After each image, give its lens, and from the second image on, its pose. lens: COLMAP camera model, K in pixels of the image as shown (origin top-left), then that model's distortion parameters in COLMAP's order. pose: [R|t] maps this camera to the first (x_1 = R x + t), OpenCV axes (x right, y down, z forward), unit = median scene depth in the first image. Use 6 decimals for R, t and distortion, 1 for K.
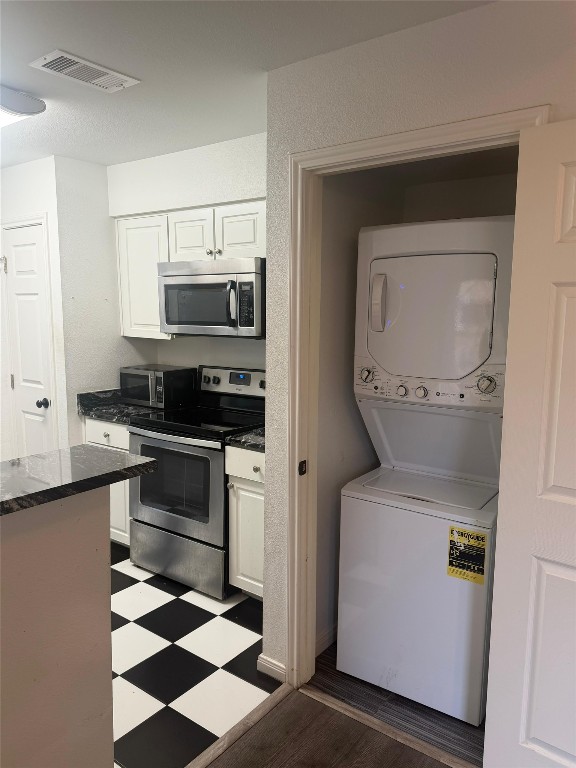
lens RADIAL K [[568.5, 0, 298.7], [0, 568.5, 387.2], [0, 0, 1]] dist [0.055943, -0.003569]
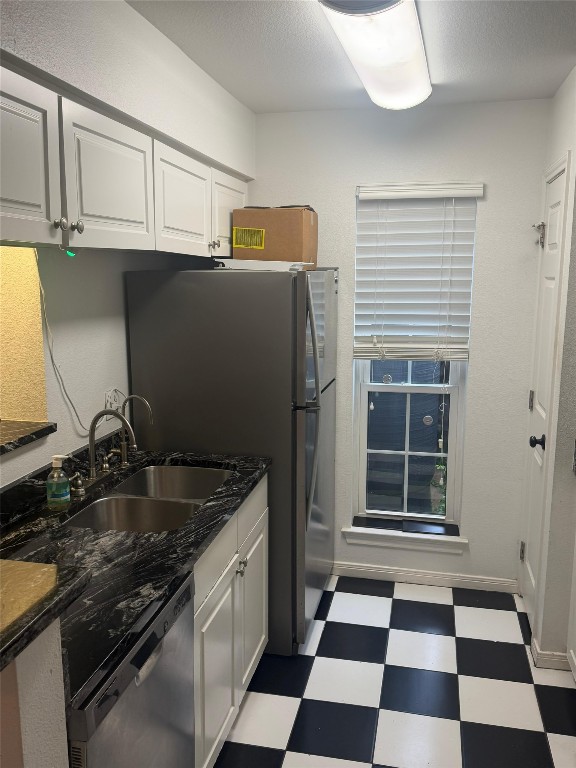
lens RADIAL K [[672.1, 0, 277.7], [0, 672.1, 385.7], [0, 0, 1]] dist [0.133737, -0.292548]
pose [[0.396836, 0.150485, -0.905470, 0.153938], [-0.123224, 0.986274, 0.109909, -0.092873], [0.909581, 0.067960, 0.409933, 0.424369]]
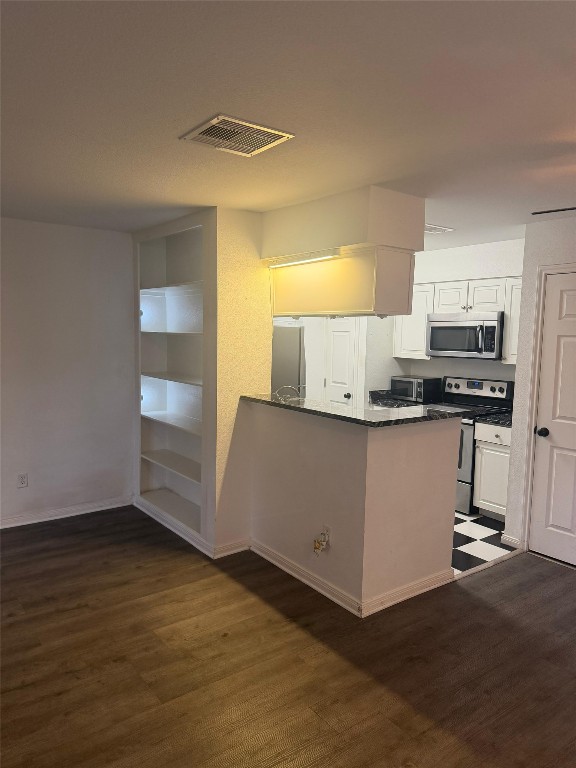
lens RADIAL K [[540.2, 0, 288.0], [0, 540.2, 384.0], [0, 0, 1]] dist [0.093301, -0.135692]
pose [[0.957117, 0.039628, -0.286978, -0.170473], [-0.052284, 0.997962, -0.036569, 0.066190], [0.284944, 0.050006, 0.957239, -0.615213]]
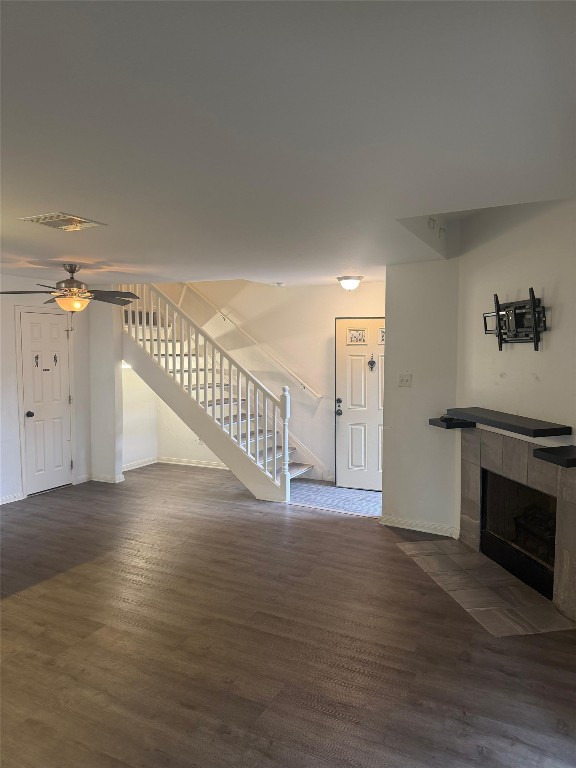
lens RADIAL K [[536.1, 0, 289.4], [0, 536.1, 394.4], [0, 0, 1]] dist [-0.001910, -0.003736]
pose [[-0.152055, -0.095955, 0.983703, -1.433703], [0.129651, 0.984740, 0.116097, -0.017248], [-0.979832, 0.145191, -0.137294, -0.229028]]
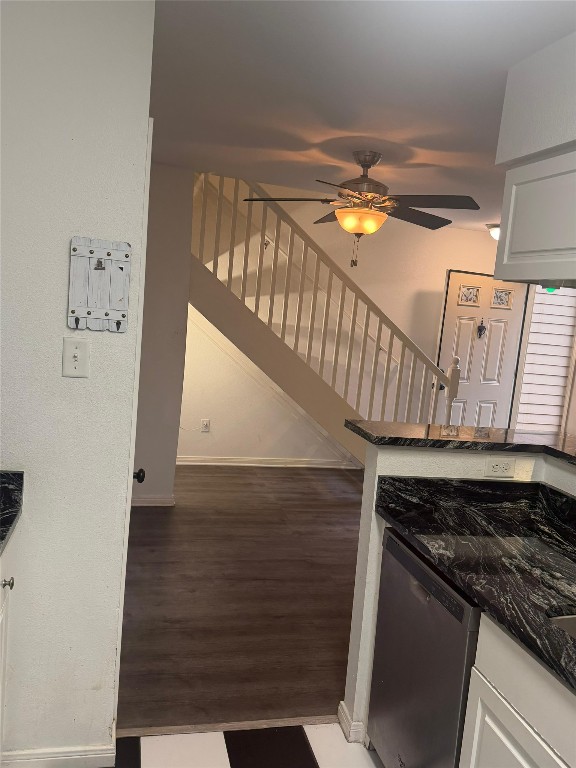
lens RADIAL K [[672.1, 0, 277.7], [0, 672.1, 385.7], [0, 0, 1]] dist [0.133737, -0.292548]
pose [[-0.749449, -0.164351, 0.641339, -0.543931], [-0.015057, 0.972679, 0.231665, -0.155068], [-0.661891, 0.163964, -0.731448, 1.044883]]
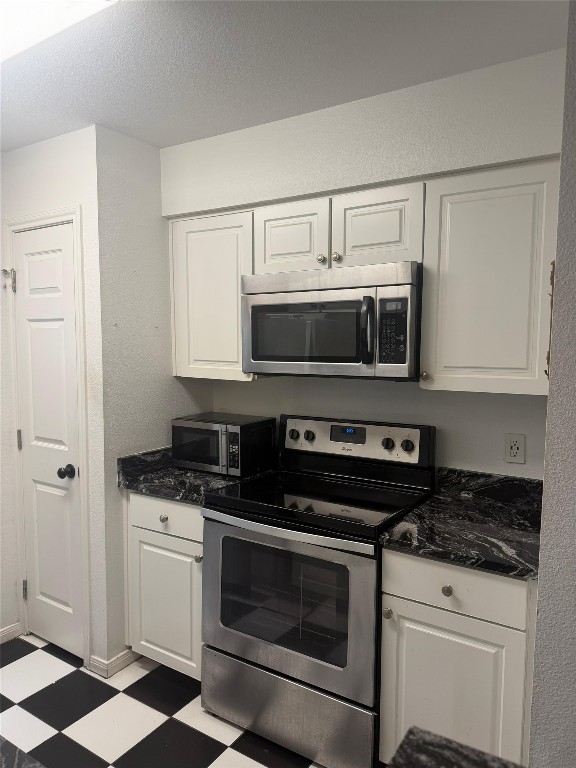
lens RADIAL K [[522.6, 0, 306.6], [0, 522.6, 390.1], [0, 0, 1]] dist [0.029389, -0.003648]
pose [[0.996318, -0.007898, 0.085371, -0.219019], [0.012096, 0.998737, -0.048769, -0.040491], [-0.084878, 0.049622, 0.995155, 0.345053]]
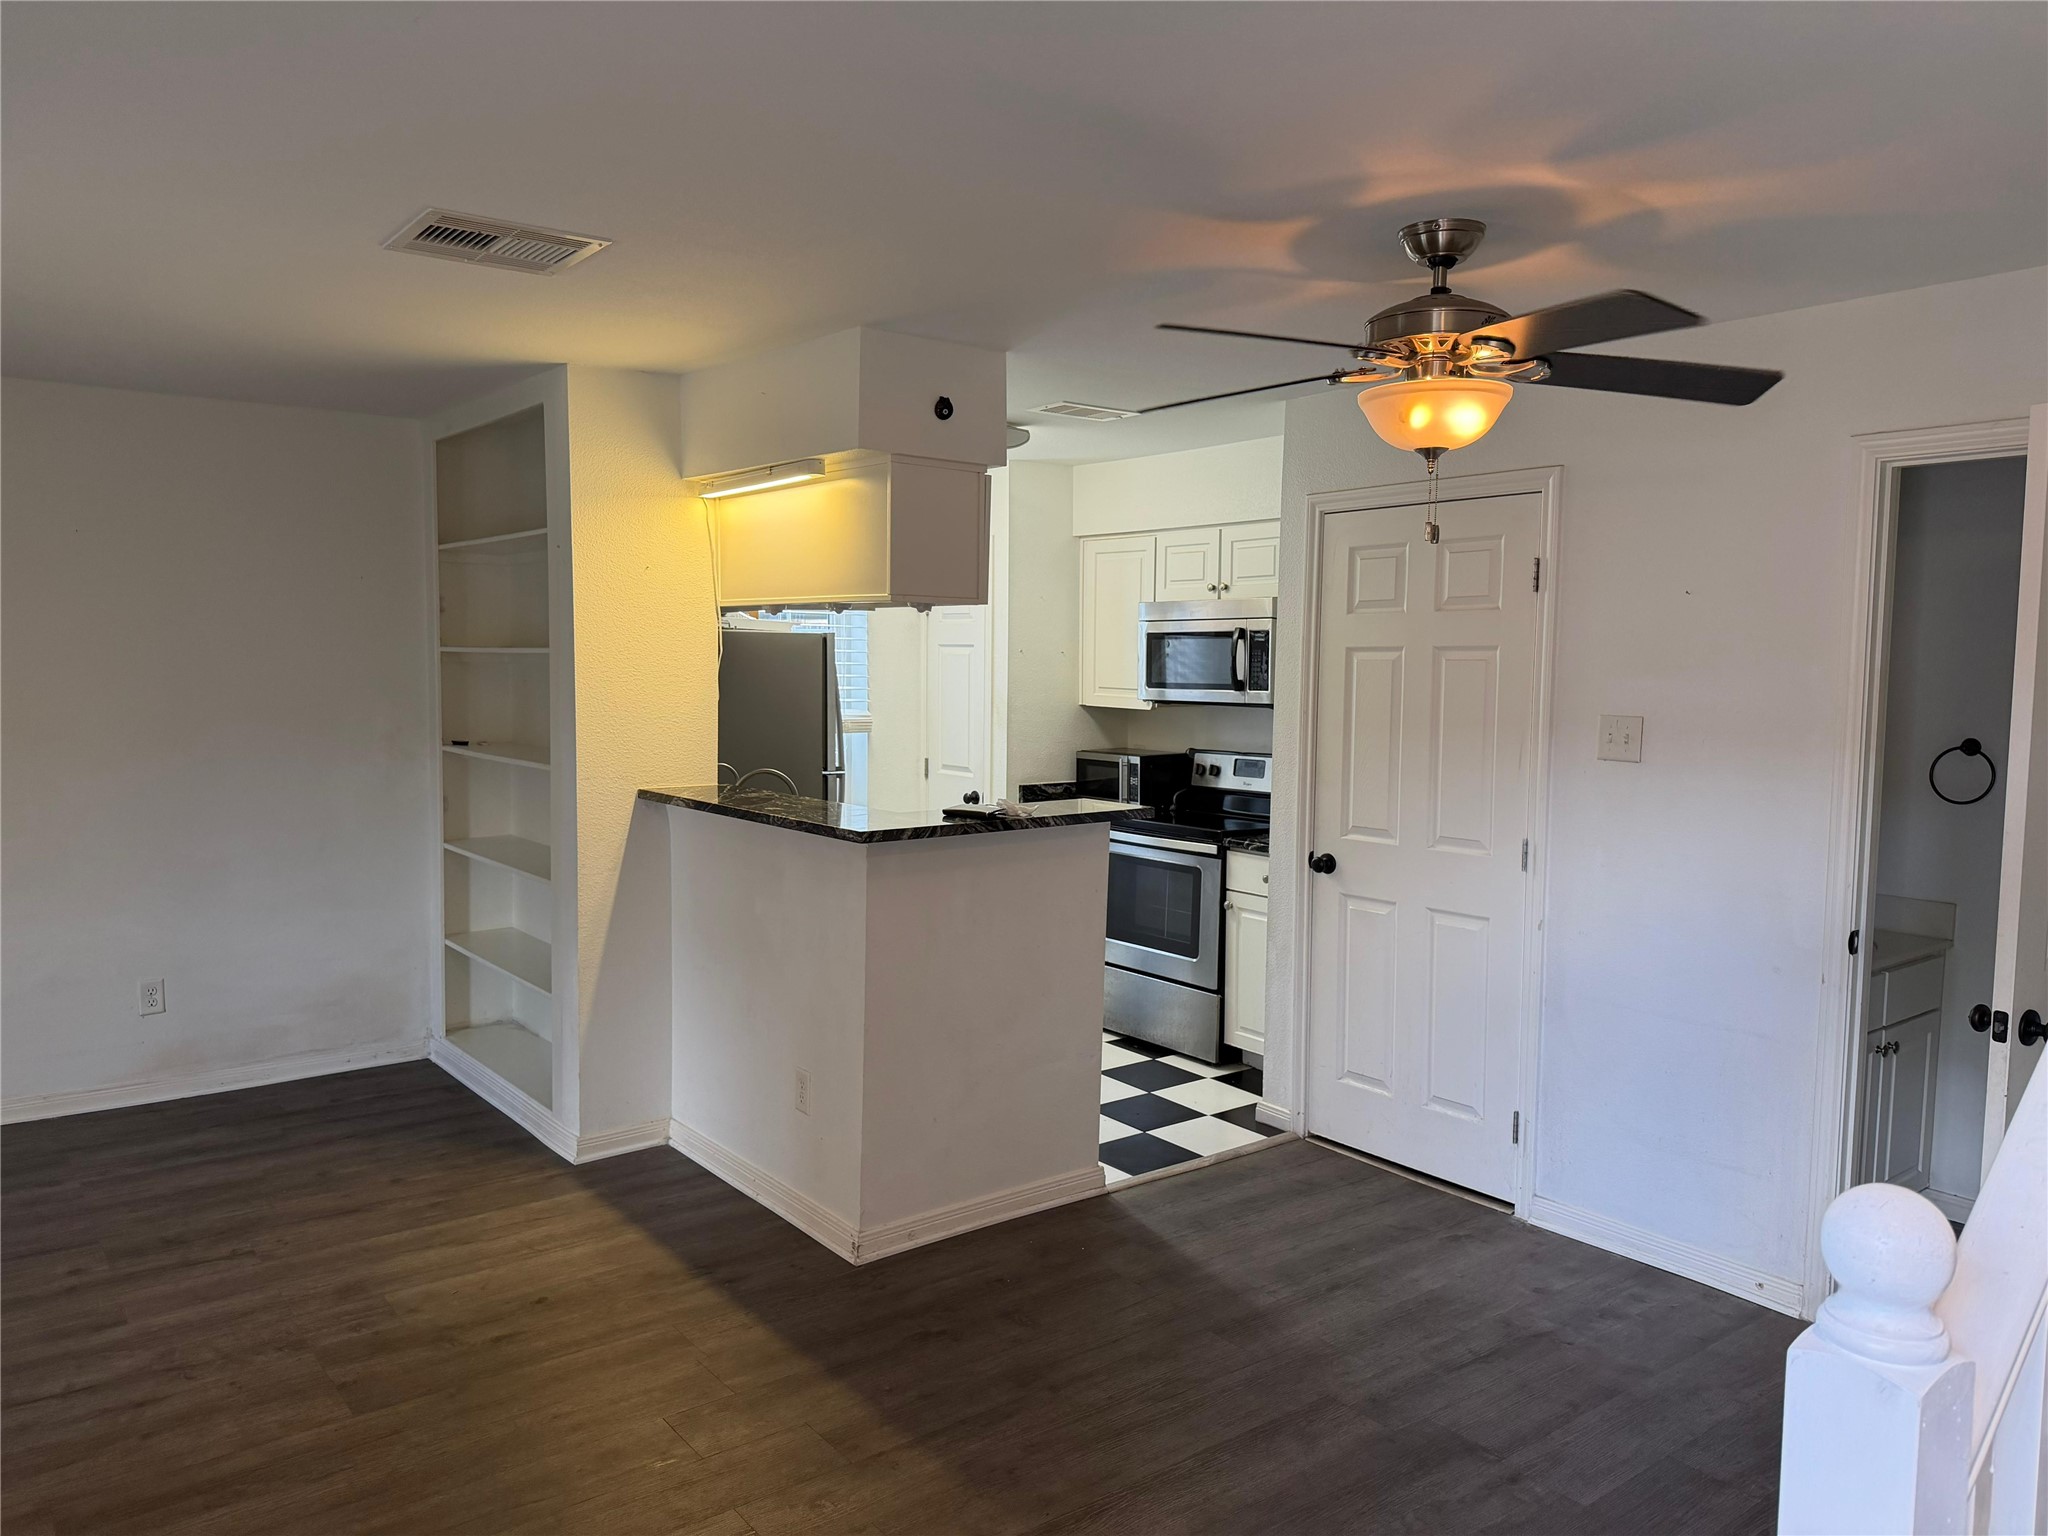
lens RADIAL K [[1443.0, 0, 1050.0], [0, 1443.0, 765.6], [0, 0, 1]] dist [0.039583, -0.057521]
pose [[0.965089, 0.023477, -0.260866, 0.118527], [-0.039567, 0.997613, -0.056597, 0.091520], [0.258915, 0.064942, 0.963715, -0.739137]]
